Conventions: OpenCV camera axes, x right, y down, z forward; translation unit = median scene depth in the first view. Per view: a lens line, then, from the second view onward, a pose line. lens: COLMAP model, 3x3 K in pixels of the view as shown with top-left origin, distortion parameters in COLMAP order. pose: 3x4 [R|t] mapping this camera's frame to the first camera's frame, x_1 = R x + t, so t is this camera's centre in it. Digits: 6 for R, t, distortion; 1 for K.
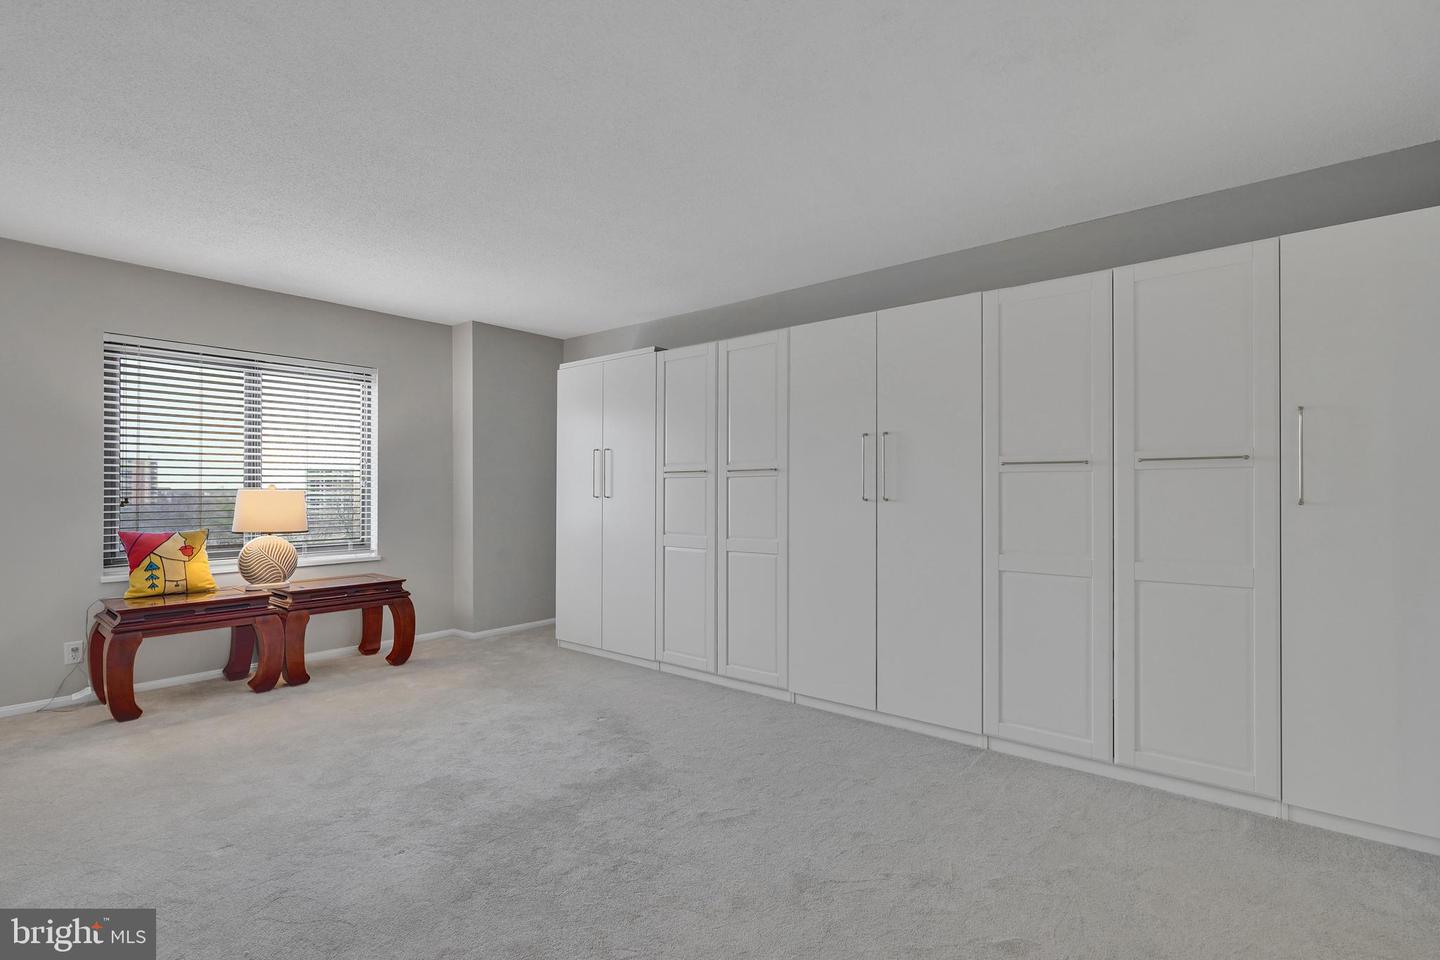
lens RADIAL K [[655.5, 0, 718.5], [0, 655.5, 478.7], [0, 0, 1]] dist [-0.003897, 0.000652]
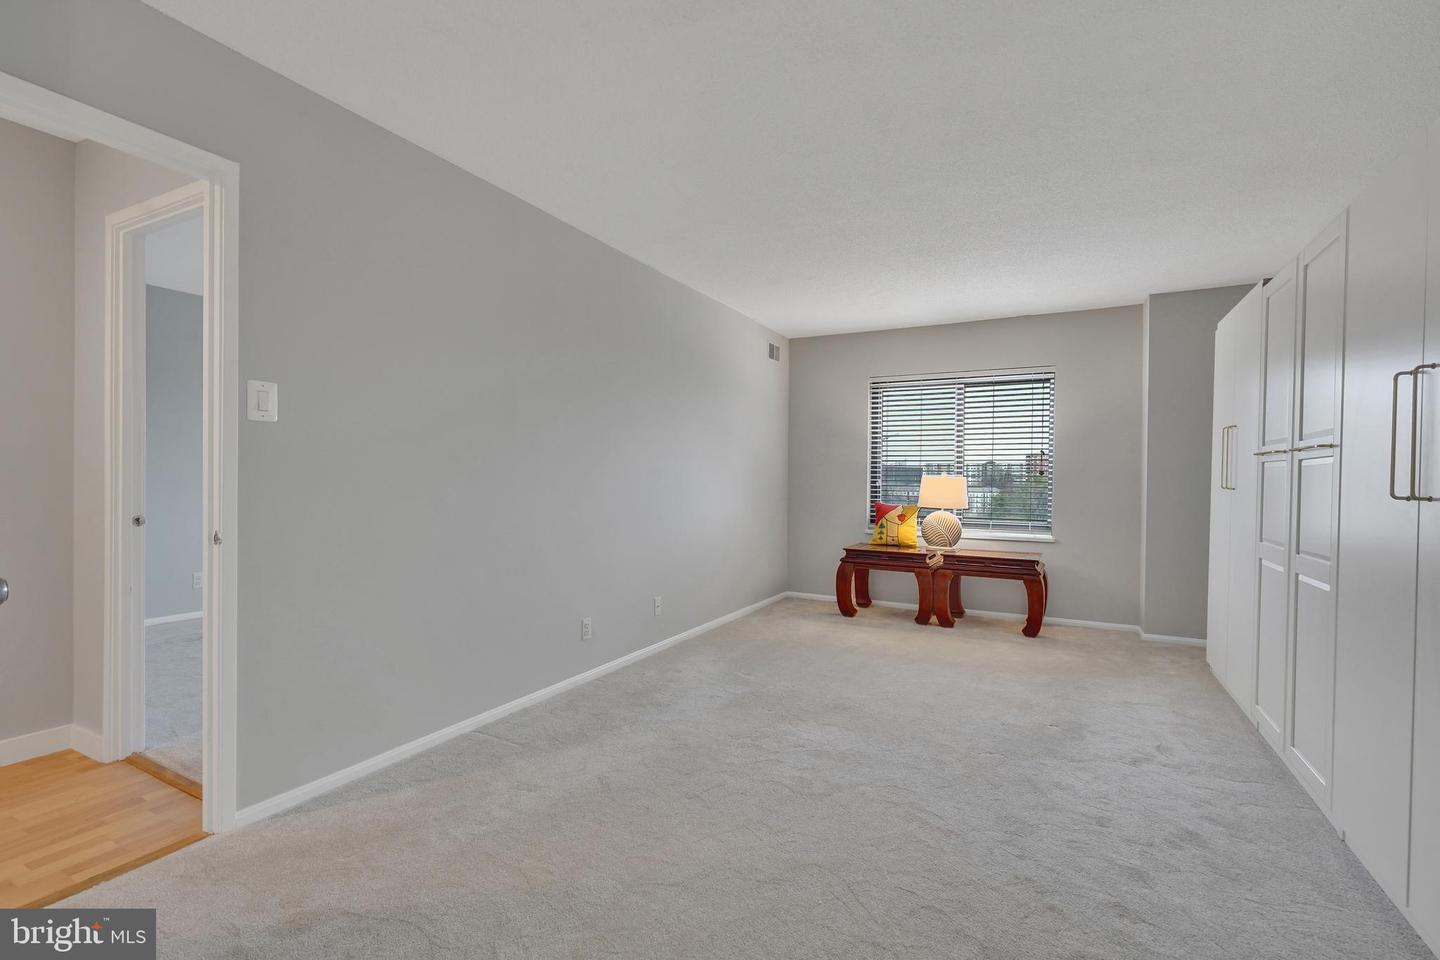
lens RADIAL K [[655.5, 0, 718.5], [0, 655.5, 478.7], [0, 0, 1]] dist [-0.003897, 0.000652]
pose [[0.189560, 0.011867, -0.981797, 0.551079], [0.008203, 0.999873, 0.013669, -0.000855], [0.981835, -0.010645, 0.189439, 0.314302]]
